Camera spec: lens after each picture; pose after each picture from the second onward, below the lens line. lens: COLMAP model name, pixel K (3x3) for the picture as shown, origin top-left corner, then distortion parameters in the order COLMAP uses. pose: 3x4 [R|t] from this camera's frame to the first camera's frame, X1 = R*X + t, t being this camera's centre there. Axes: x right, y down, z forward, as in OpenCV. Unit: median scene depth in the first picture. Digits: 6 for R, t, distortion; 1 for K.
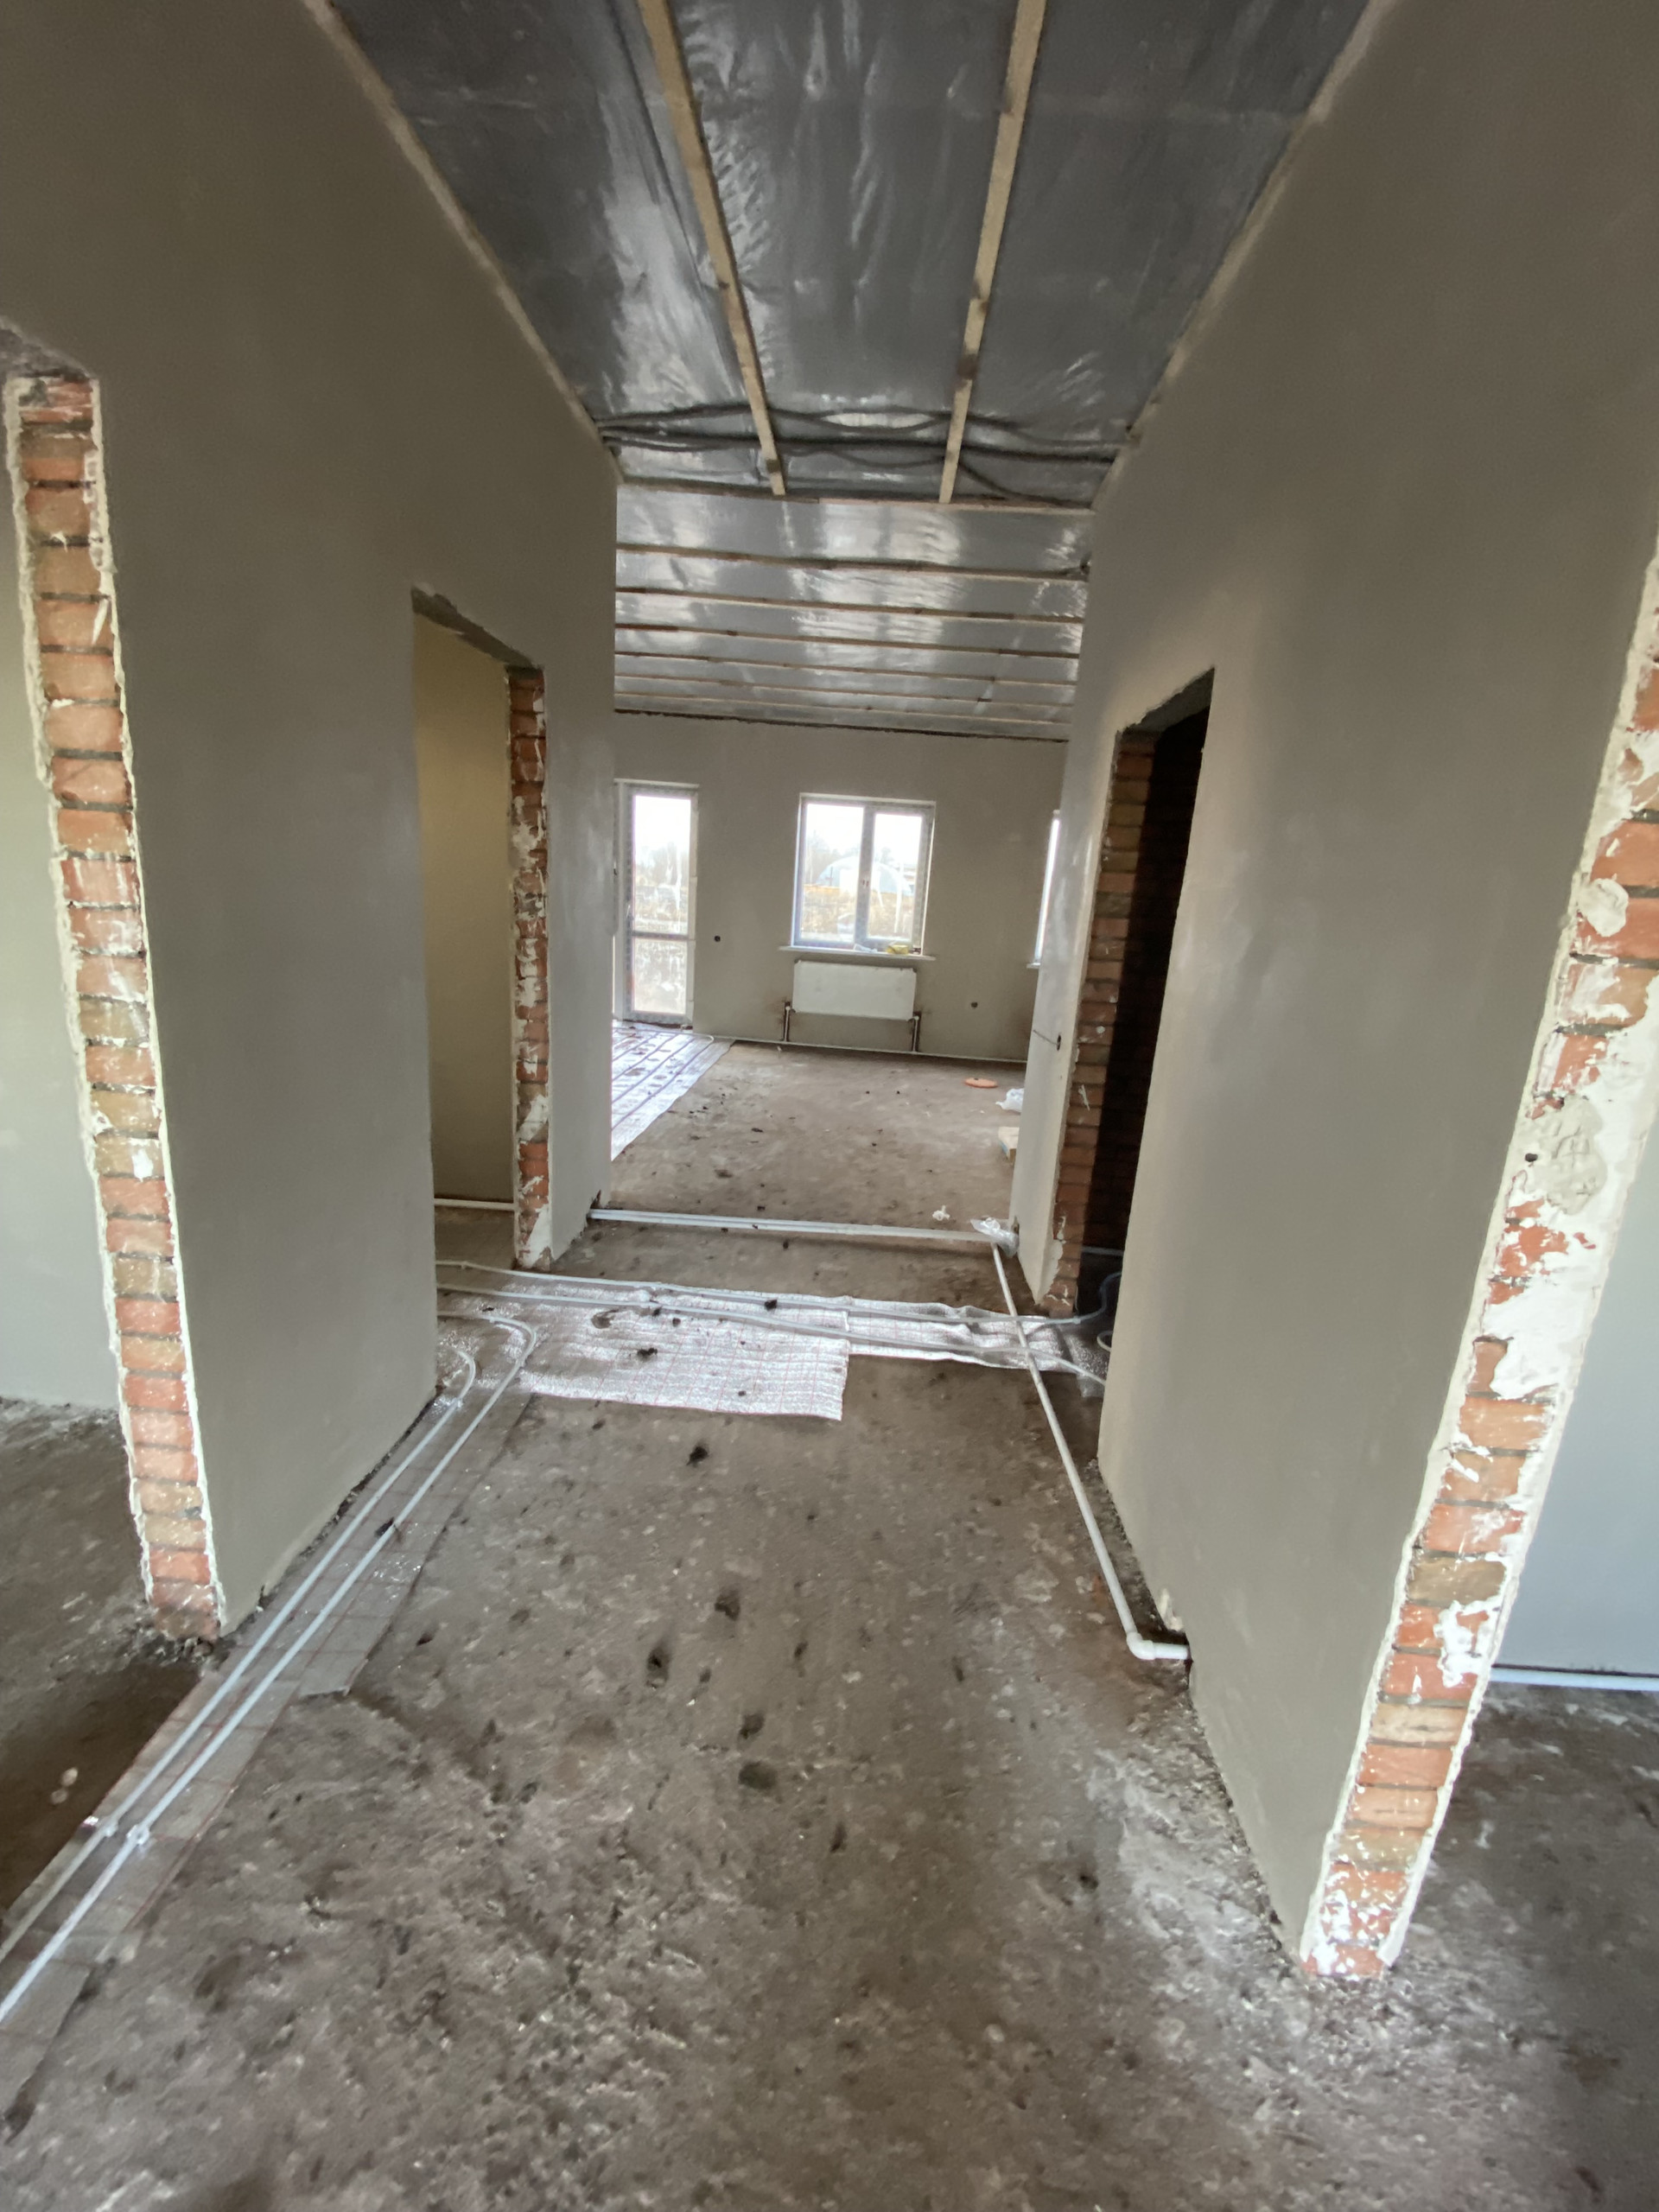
lens RADIAL K [[901.0, 0, 829.5], [0, 901.0, 1106.0], [0, 0, 1]] dist [0.002533, -0.013009]
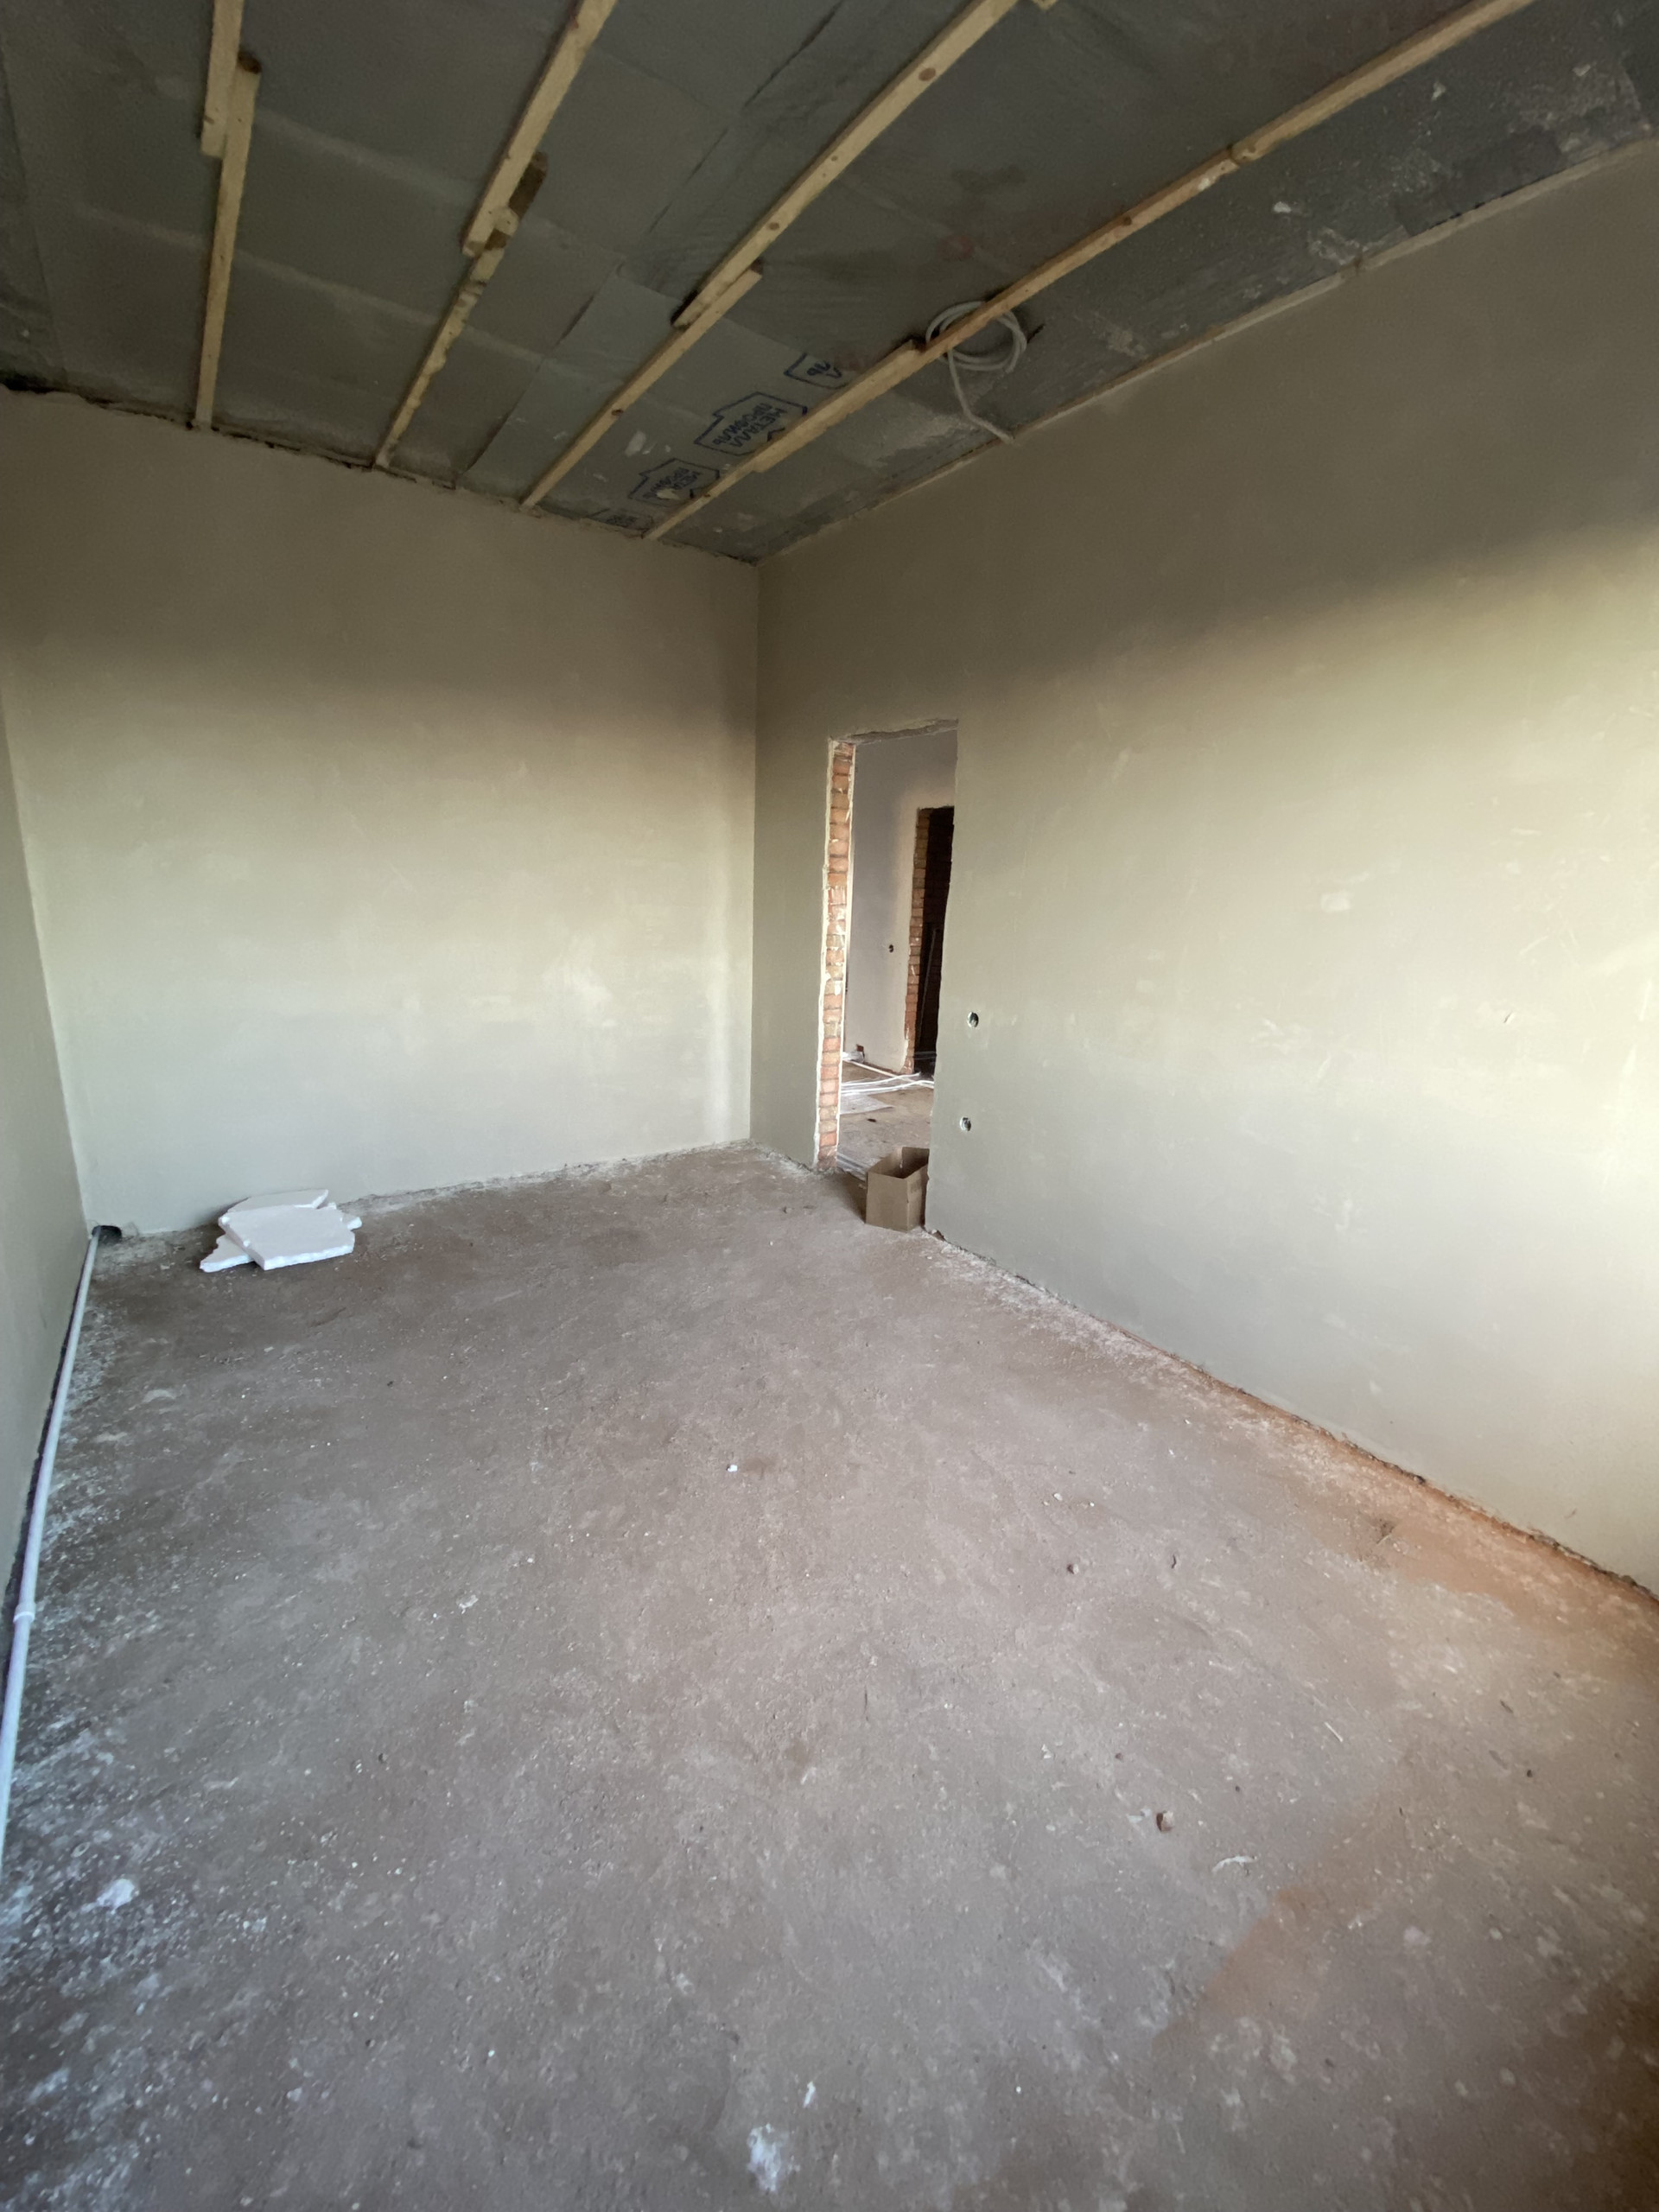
lens RADIAL K [[901.0, 0, 829.5], [0, 901.0, 1106.0], [0, 0, 1]] dist [0.002533, -0.013009]
pose [[0.794564, -0.180585, 0.579705, -2.779443], [0.152000, 0.983506, 0.098037, 0.157276], [-0.587847, 0.010218, 0.808907, -1.508838]]
